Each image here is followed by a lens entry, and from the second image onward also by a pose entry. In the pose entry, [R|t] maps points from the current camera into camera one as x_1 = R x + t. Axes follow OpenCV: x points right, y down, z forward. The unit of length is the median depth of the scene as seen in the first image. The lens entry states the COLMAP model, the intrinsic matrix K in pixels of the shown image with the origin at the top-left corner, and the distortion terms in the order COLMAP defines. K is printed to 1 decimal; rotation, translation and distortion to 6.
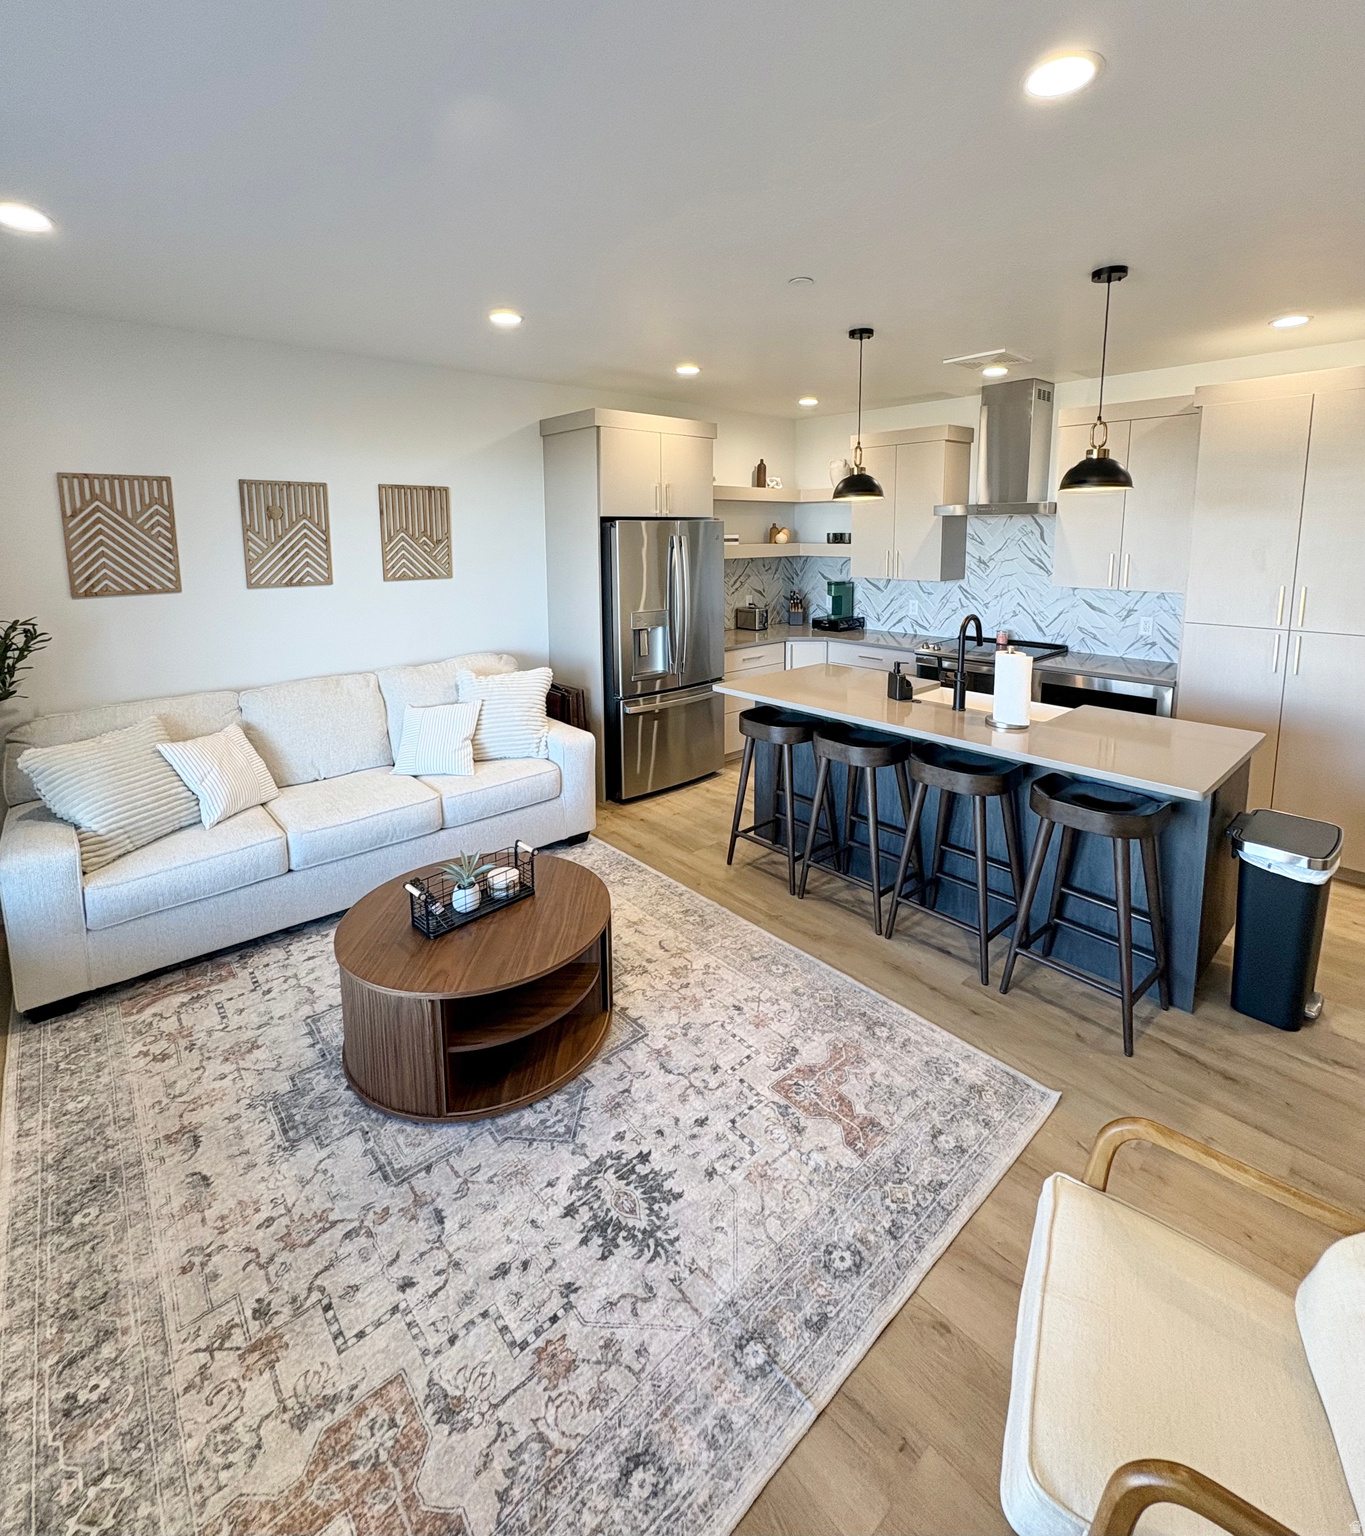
lens RADIAL K [[722.2, 0, 682.9], [0, 722.2, 625.3], [0, 0, 1]] dist [-0.001535, 0.000429]
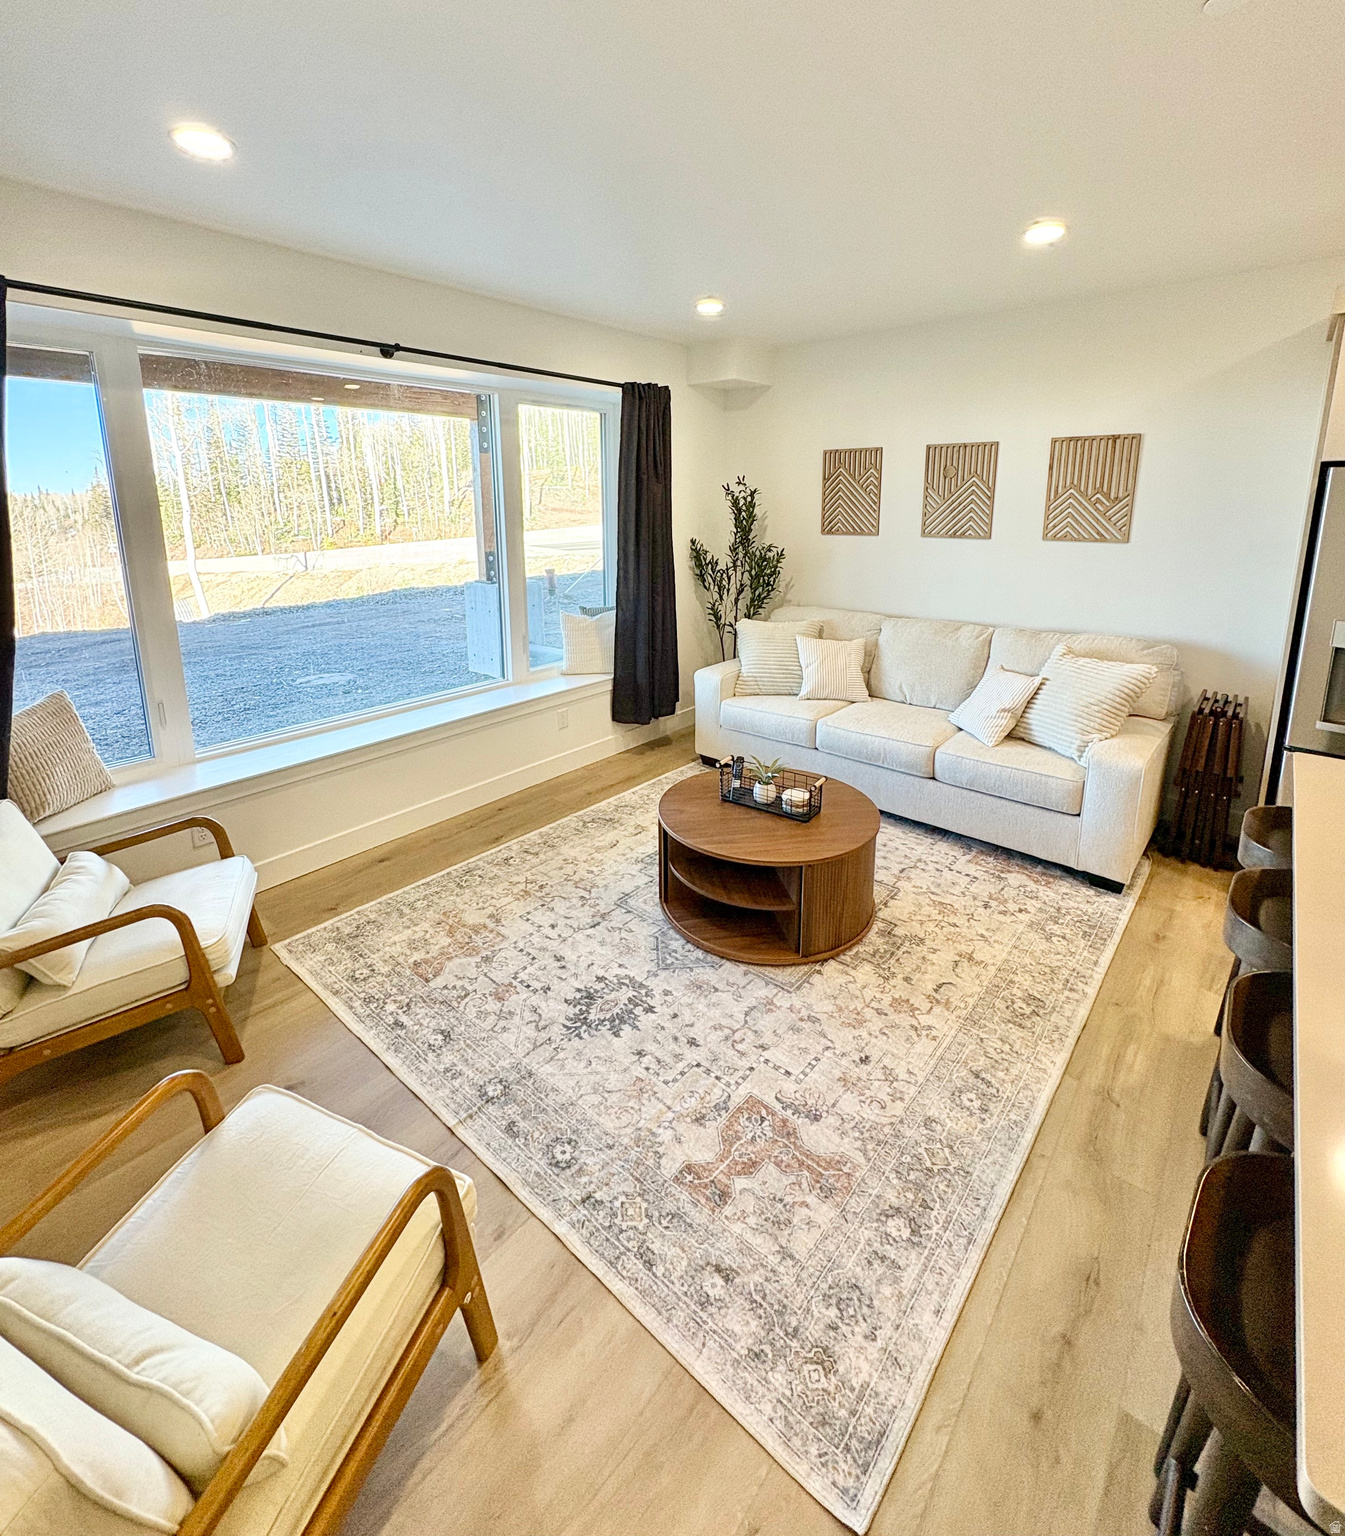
lens RADIAL K [[710.8, 0, 673.8], [0, 710.8, 637.3], [0, 0, 1]] dist [-0.000100, -0.000054]
pose [[0.132012, 0.196508, -0.971575, 0.616474], [-0.123379, 0.975788, 0.180596, -0.058900], [0.983540, 0.096031, 0.153061, 0.496785]]
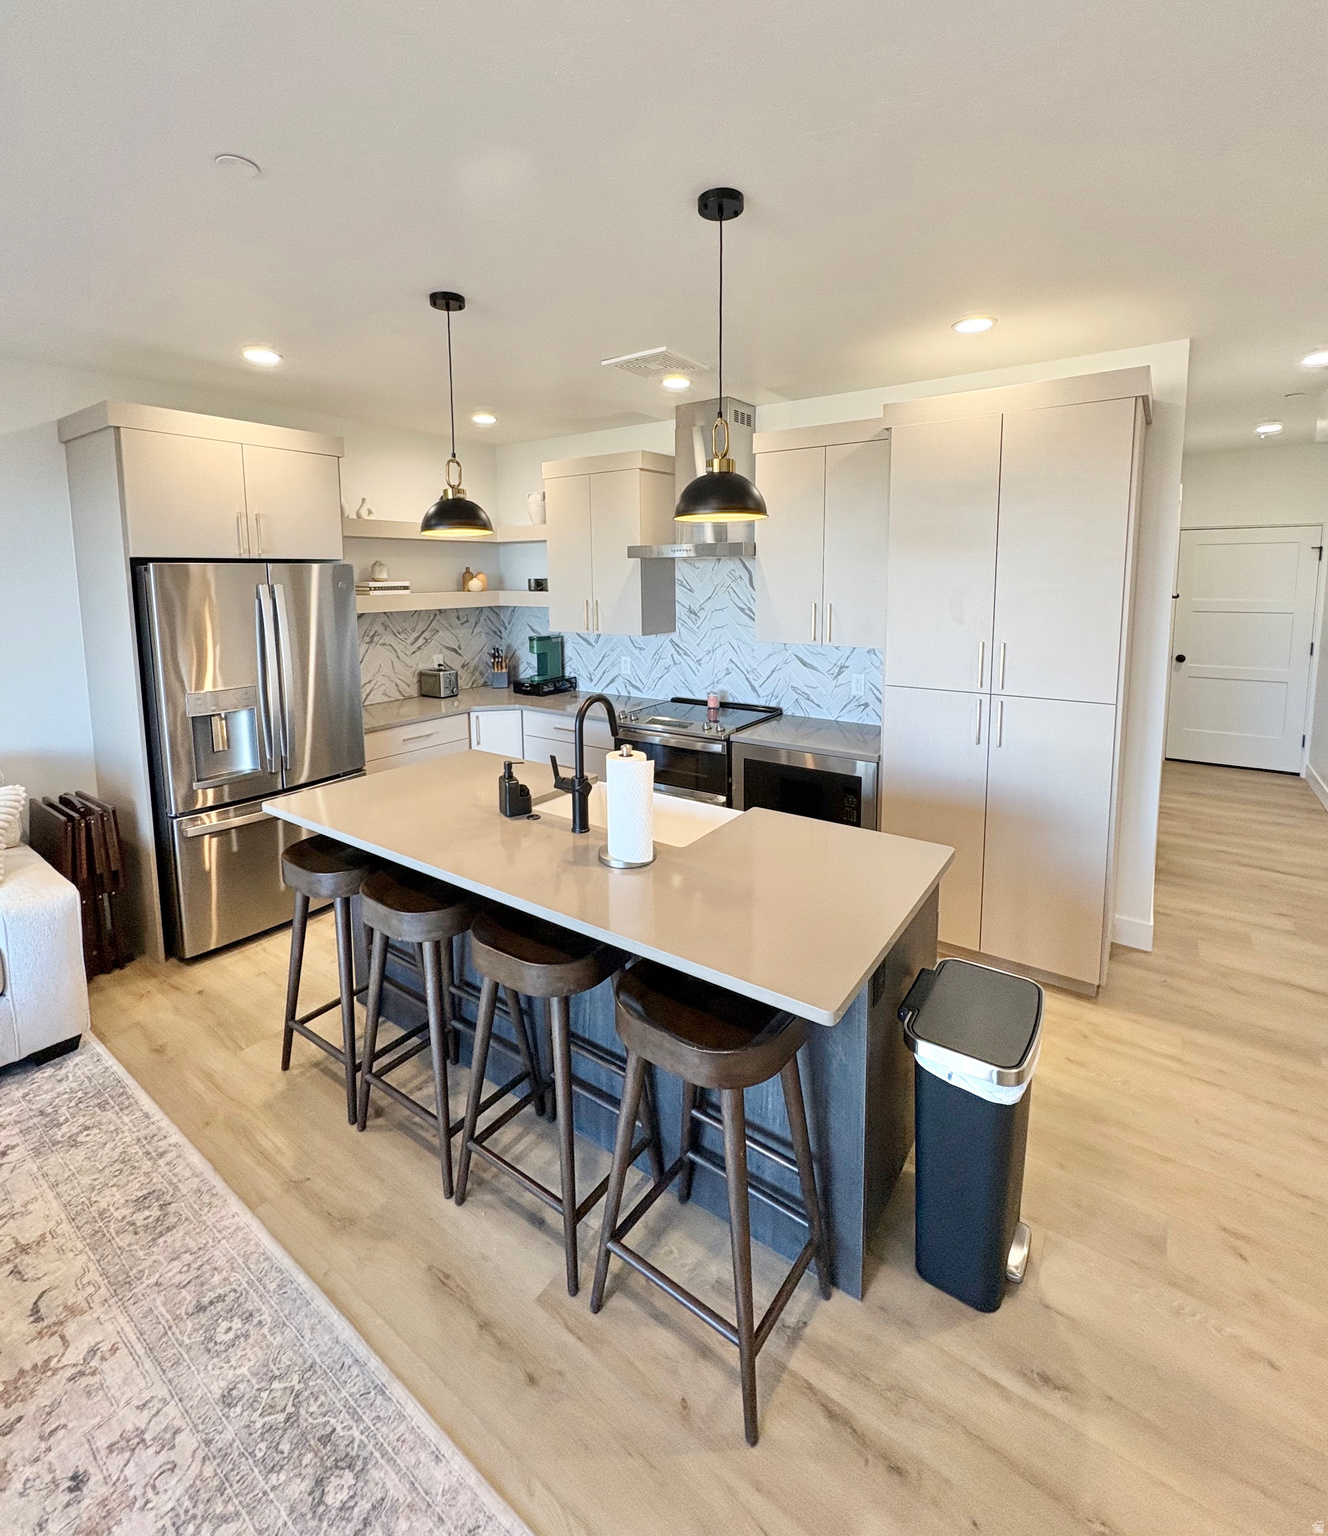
lens RADIAL K [[700.9, 0, 666.0], [0, 700.9, 650.9], [0, 0, 1]] dist [-0.002802, 0.000455]
pose [[0.974546, -0.025983, 0.222675, 0.325255], [0.030793, 0.999361, -0.018160, -0.044981], [-0.222061, 0.024554, 0.974724, 0.320345]]
